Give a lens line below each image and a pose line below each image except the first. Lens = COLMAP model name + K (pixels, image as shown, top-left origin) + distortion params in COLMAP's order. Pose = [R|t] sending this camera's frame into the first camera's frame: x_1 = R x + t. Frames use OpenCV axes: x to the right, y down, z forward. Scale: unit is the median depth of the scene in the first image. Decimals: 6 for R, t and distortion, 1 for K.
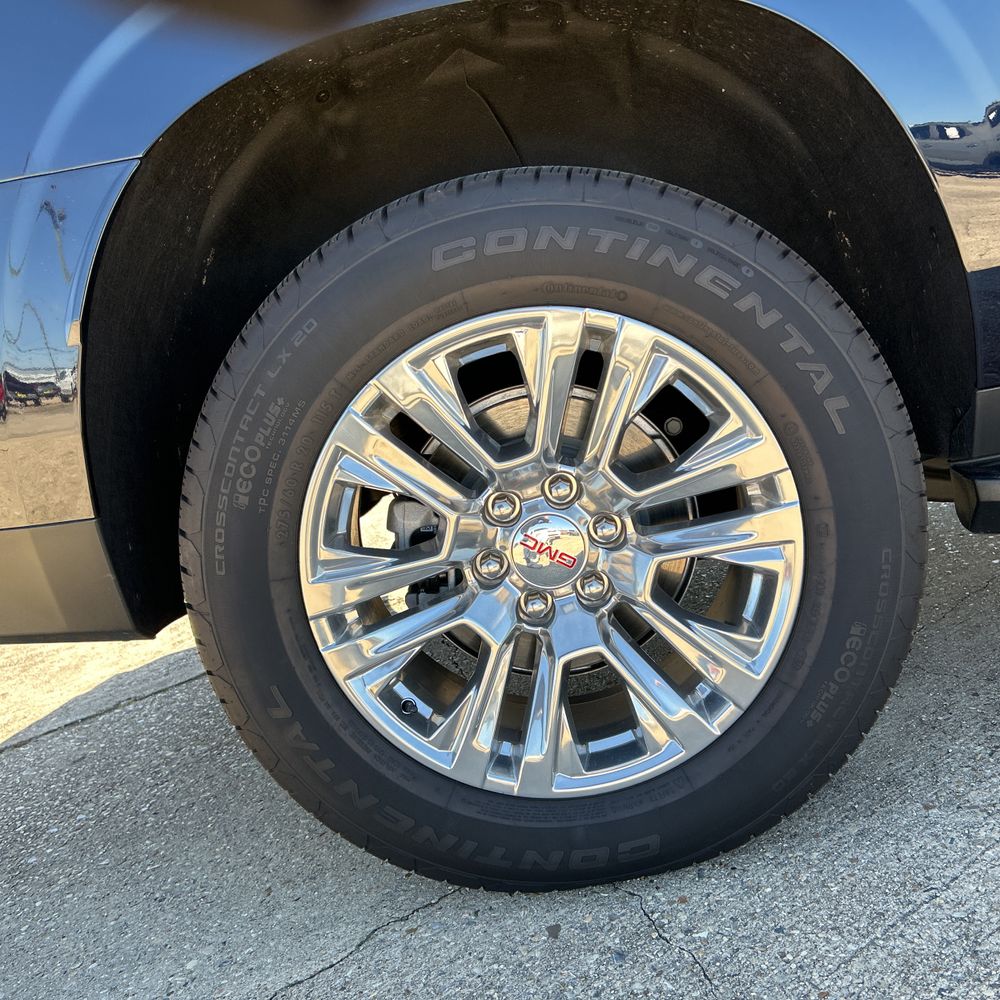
lens RADIAL K [[1025.7, 0, 500.0], [0, 1025.7, 500.0], [0, 0, 1]] dist [0.102027, -0.231814]
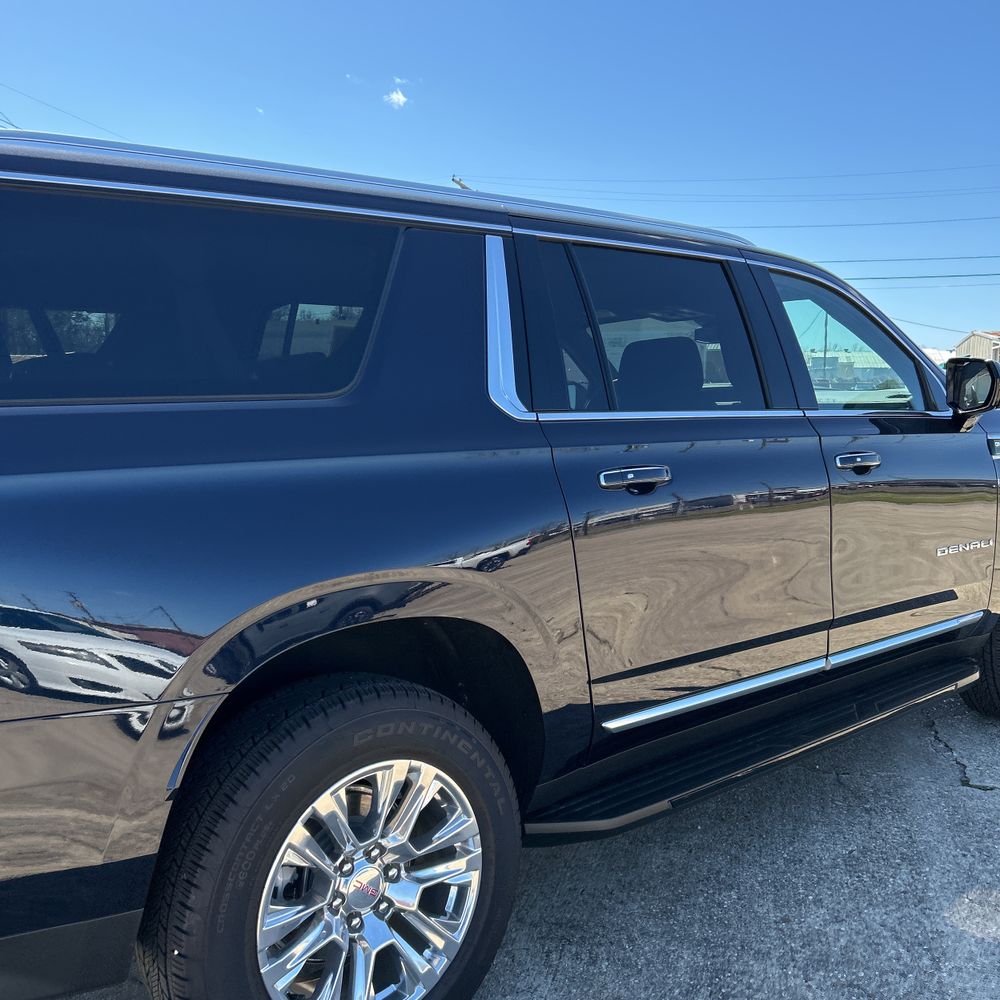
lens RADIAL K [[1025.7, 0, 500.0], [0, 1025.7, 500.0], [0, 0, 1]] dist [0.102027, -0.231814]
pose [[0.716031, 0.123442, 0.687067, -1.202661], [-0.002226, 0.984639, -0.174586, -0.327282], [-0.698065, 0.123480, 0.705307, -0.578164]]
